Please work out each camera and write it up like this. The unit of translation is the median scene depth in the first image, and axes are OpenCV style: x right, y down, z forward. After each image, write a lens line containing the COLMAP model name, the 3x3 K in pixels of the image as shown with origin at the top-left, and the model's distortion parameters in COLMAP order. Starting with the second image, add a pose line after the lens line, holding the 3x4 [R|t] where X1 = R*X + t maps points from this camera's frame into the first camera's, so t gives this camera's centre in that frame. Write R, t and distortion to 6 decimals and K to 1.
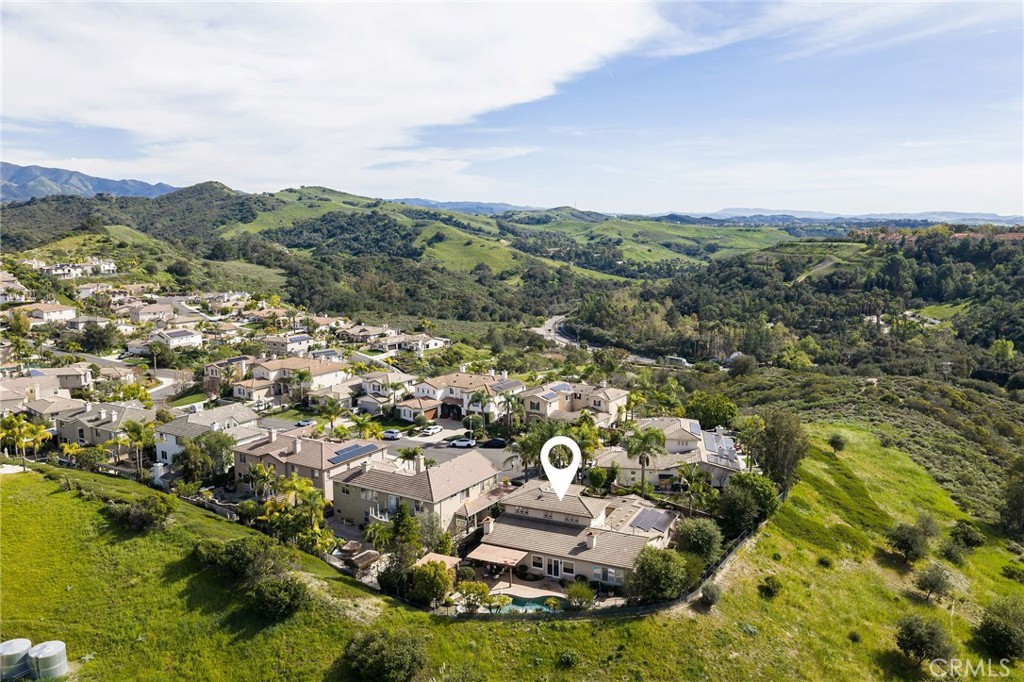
lens RADIAL K [[845.8, 0, 512.0], [0, 845.8, 341.0], [0, 0, 1]] dist [-0.000928, -0.006351]
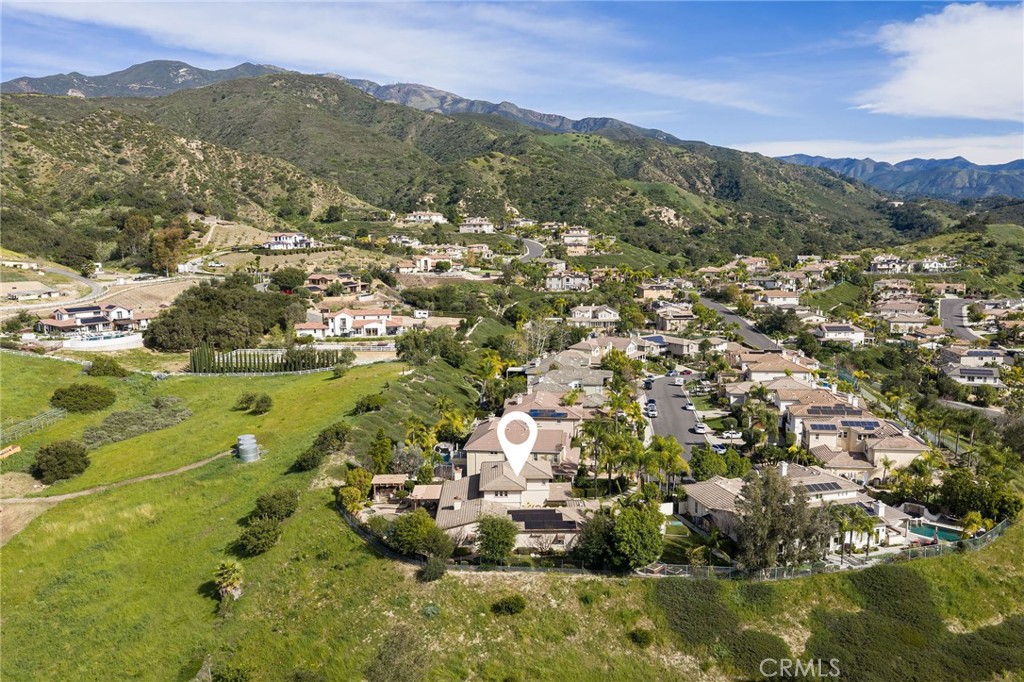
lens RADIAL K [[845.8, 0, 512.0], [0, 845.8, 341.0], [0, 0, 1]] dist [-0.000928, -0.006351]
pose [[0.435463, 0.135651, -0.889927, 0.333279], [-0.132434, 0.987479, 0.085717, -0.026839], [0.890412, 0.080530, 0.447975, 0.160419]]
